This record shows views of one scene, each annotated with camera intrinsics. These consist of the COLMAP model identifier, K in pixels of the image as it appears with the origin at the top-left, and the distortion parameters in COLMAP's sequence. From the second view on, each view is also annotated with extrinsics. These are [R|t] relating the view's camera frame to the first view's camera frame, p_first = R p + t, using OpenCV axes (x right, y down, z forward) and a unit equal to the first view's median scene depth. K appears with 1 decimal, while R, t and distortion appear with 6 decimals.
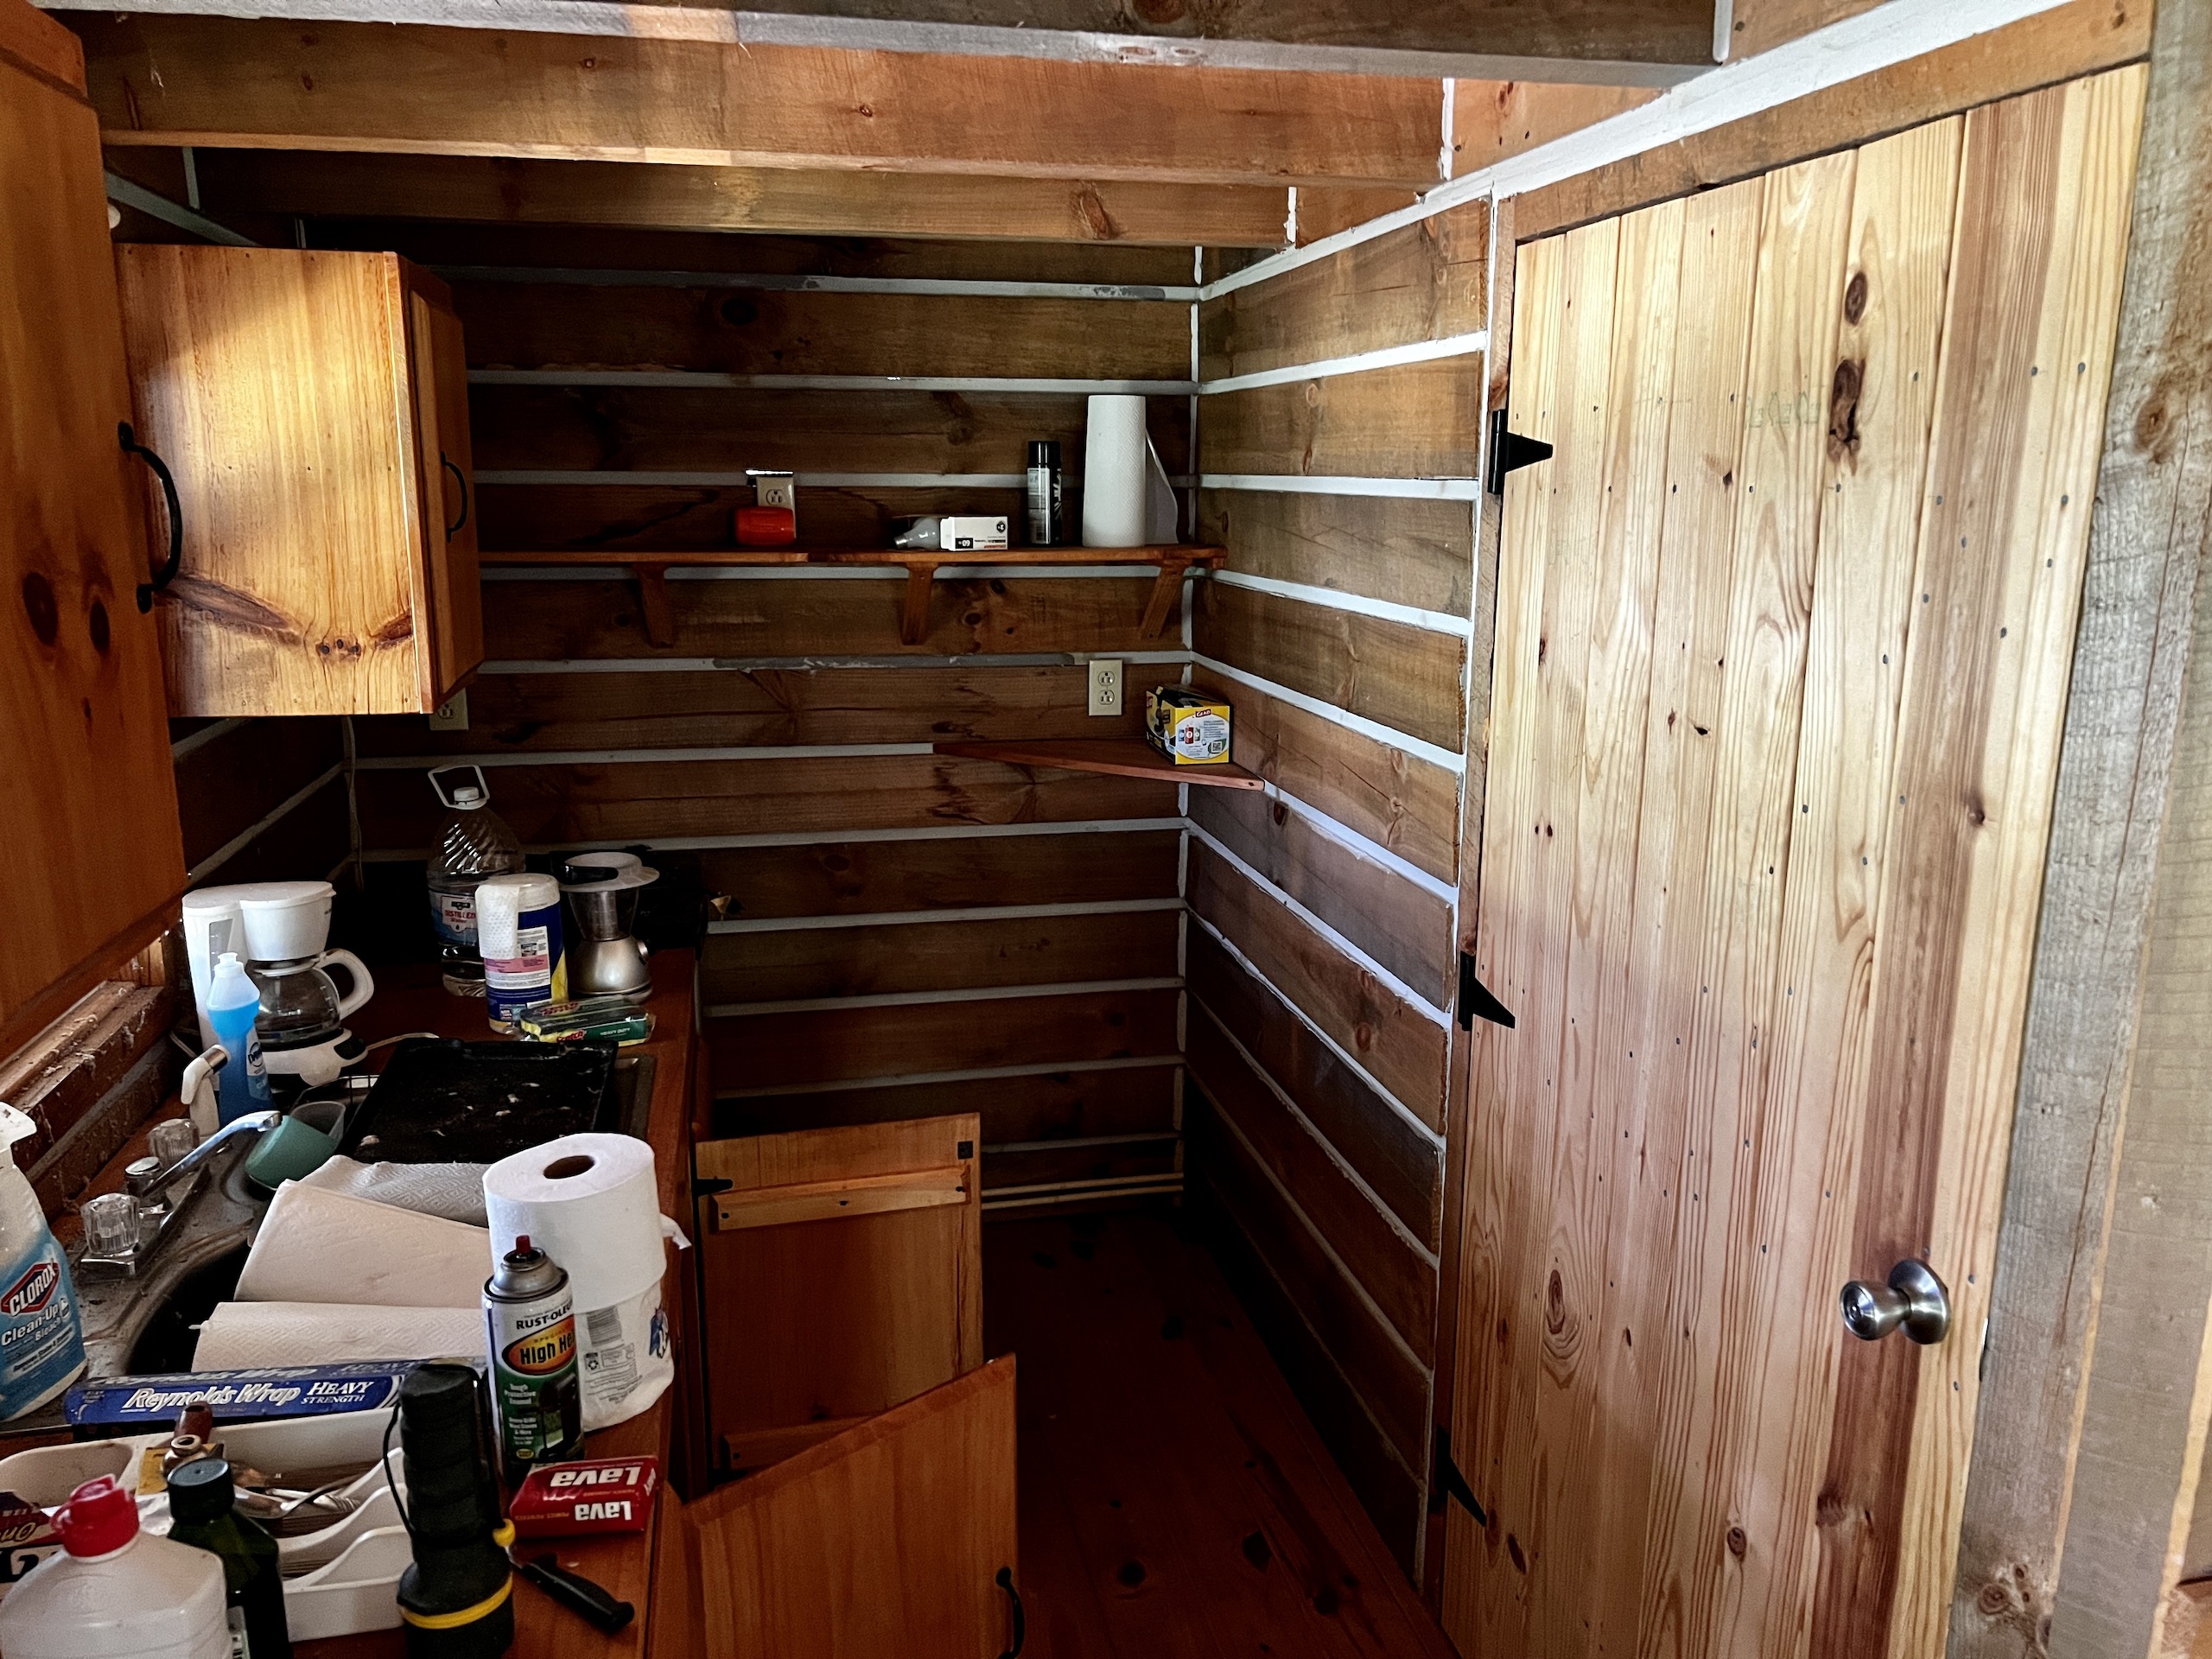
lens RADIAL K [[1668.7, 0, 1115.3], [0, 1668.7, 824.5], [0, 0, 1]] dist [0.067789, -0.190143]
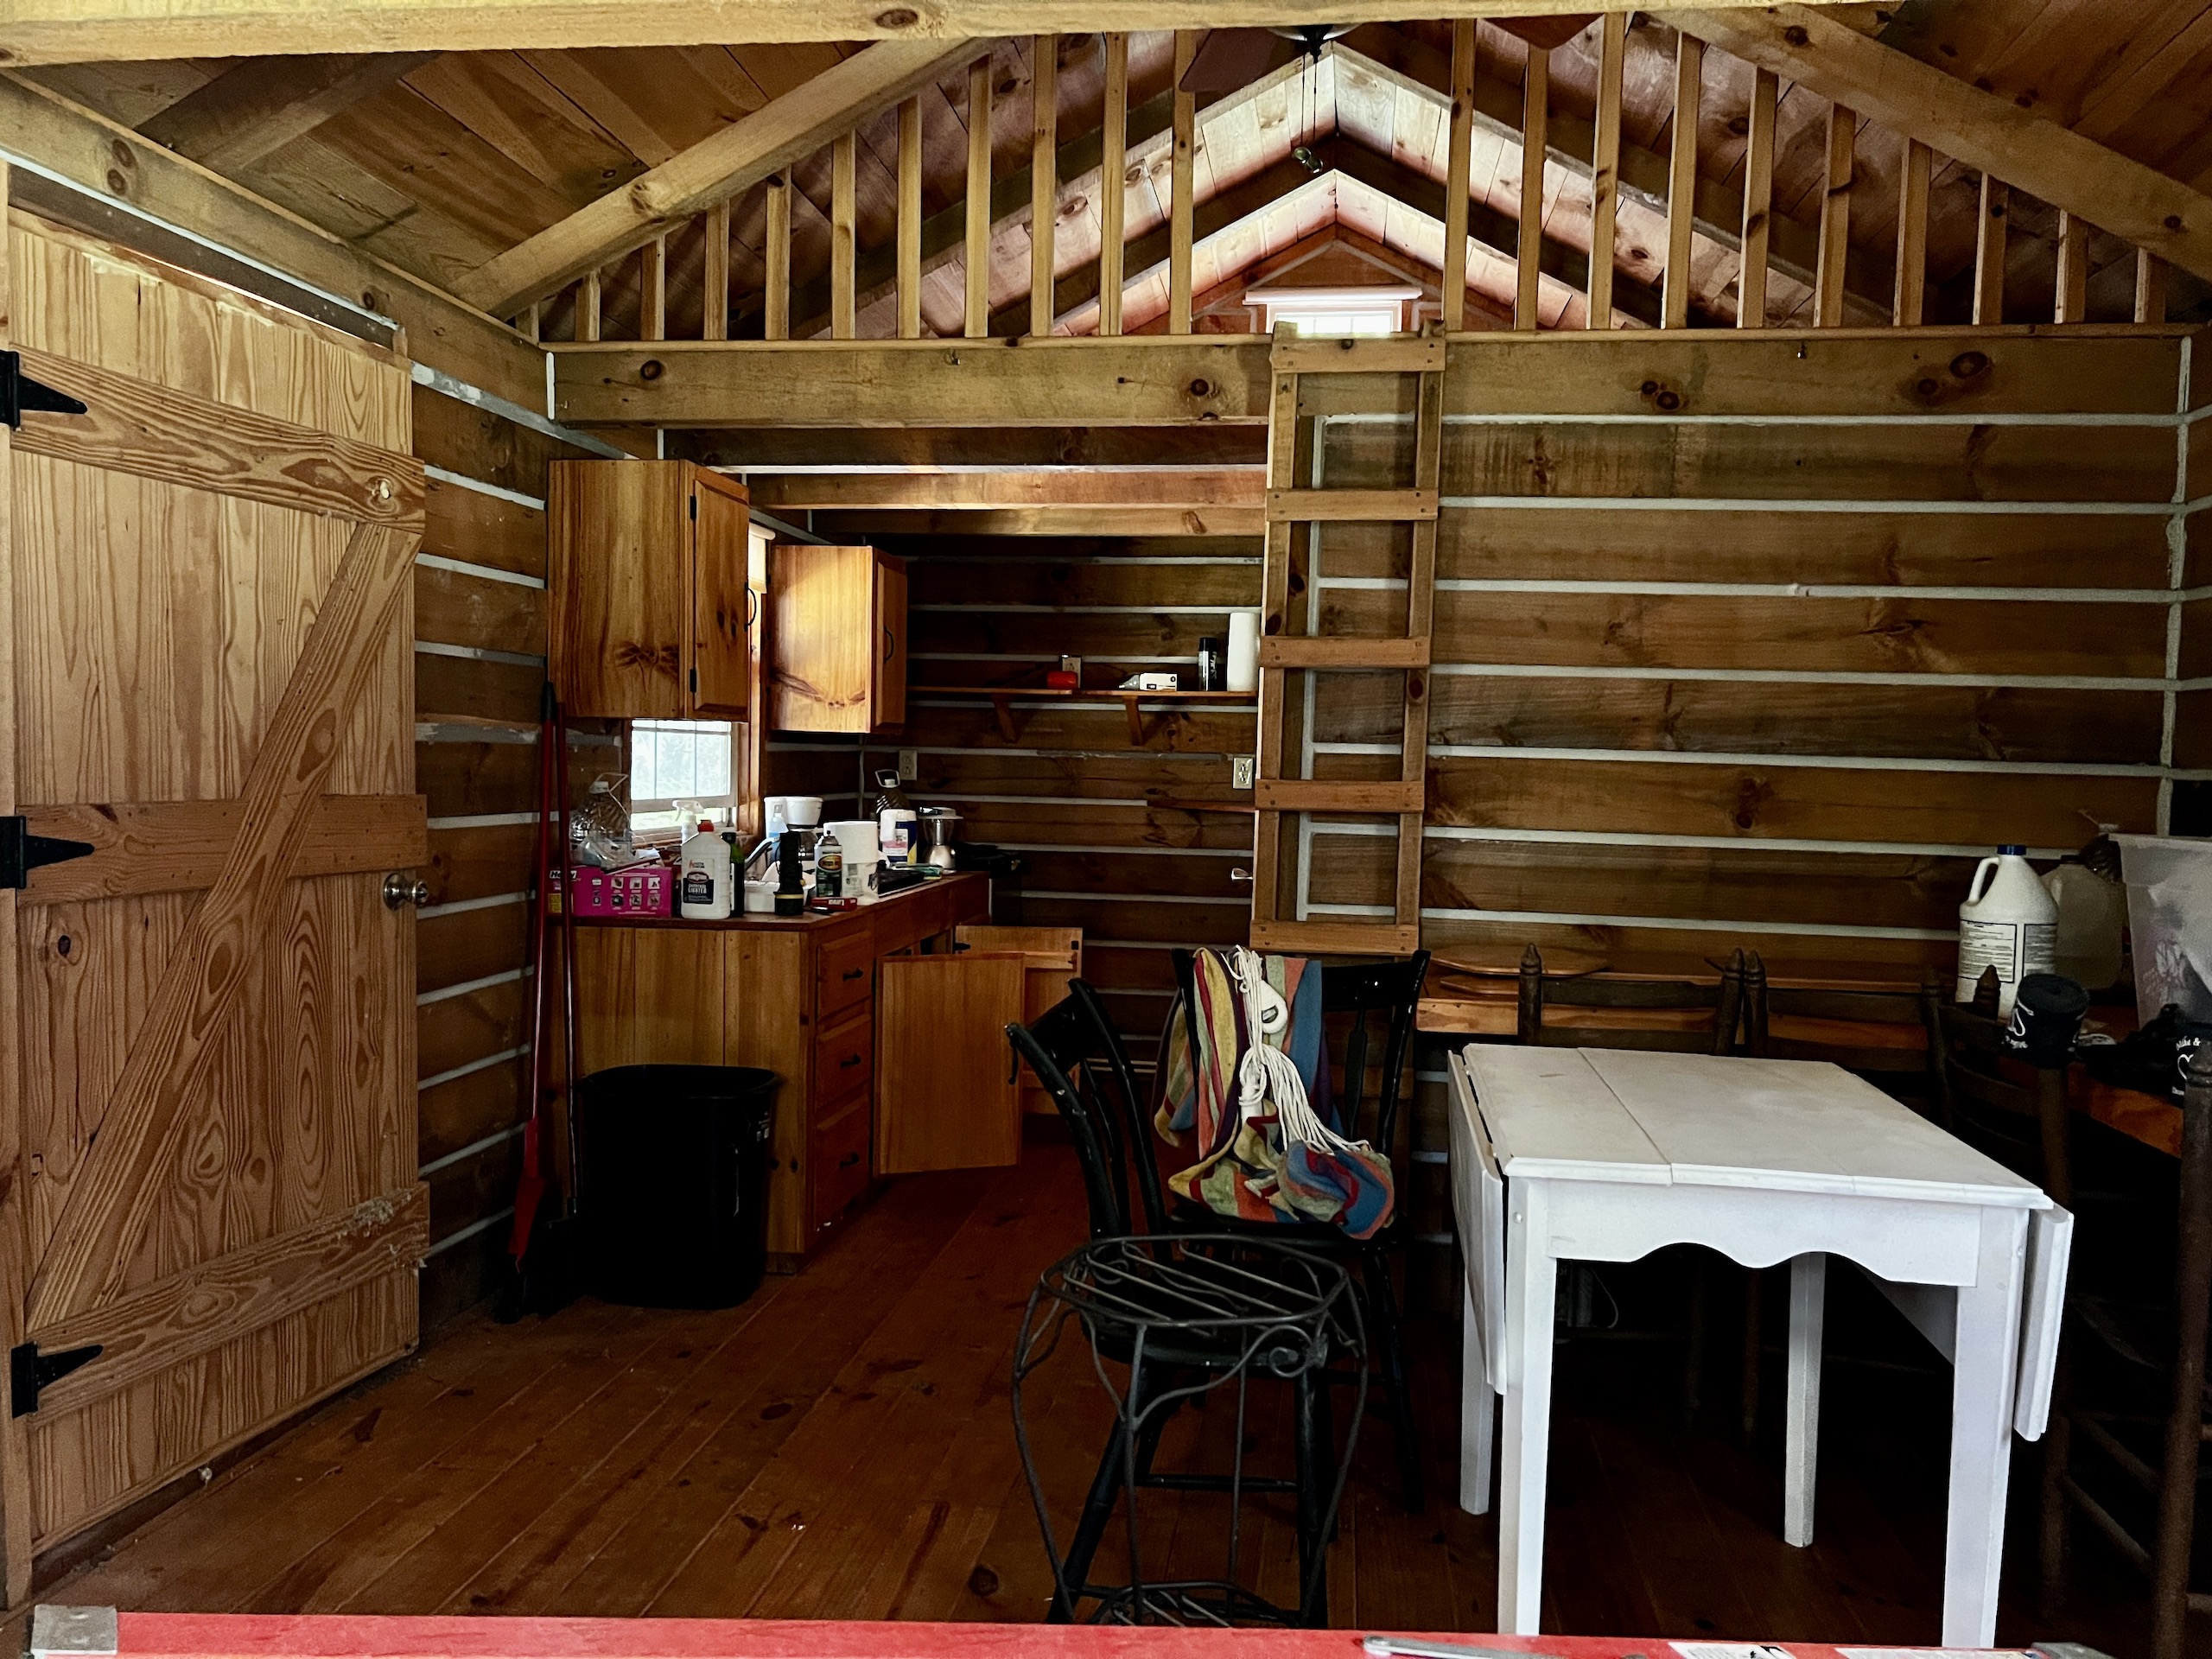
lens RADIAL K [[1655.3, 0, 1106.0], [0, 1655.3, 829.5], [0, 0, 1]] dist [0.041133, -0.051904]
pose [[0.934319, 0.031559, -0.355037, 0.533813], [-0.090528, 0.984421, -0.150729, 0.281333], [0.344749, 0.172970, 0.922621, -0.737755]]
